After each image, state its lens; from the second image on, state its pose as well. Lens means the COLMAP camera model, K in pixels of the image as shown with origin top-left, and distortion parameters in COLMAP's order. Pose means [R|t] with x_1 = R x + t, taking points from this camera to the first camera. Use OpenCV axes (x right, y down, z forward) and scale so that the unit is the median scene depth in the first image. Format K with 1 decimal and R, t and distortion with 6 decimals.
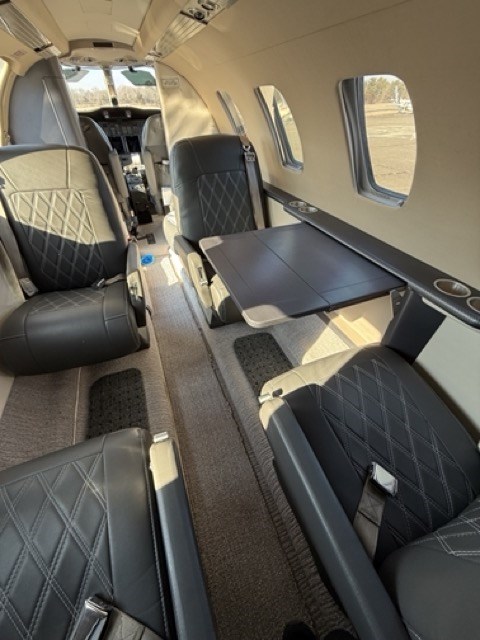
lens RADIAL K [[255.5, 0, 240.0], [0, 255.5, 320.0], [0, 0, 1]] dist [-0.000971, -0.000083]
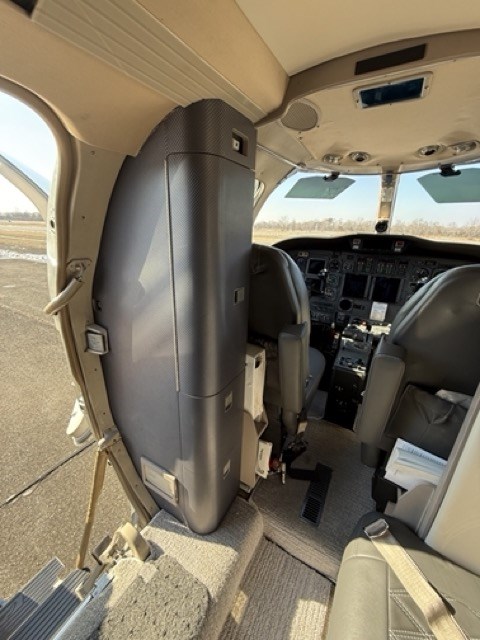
lens RADIAL K [[255.5, 0, 240.0], [0, 255.5, 320.0], [0, 0, 1]] dist [-0.000971, -0.000083]
pose [[0.622299, 0.299586, -0.723182, -0.244677], [-0.541480, 0.831915, -0.121315, -0.500774], [0.565282, 0.467082, 0.679920, 0.601015]]
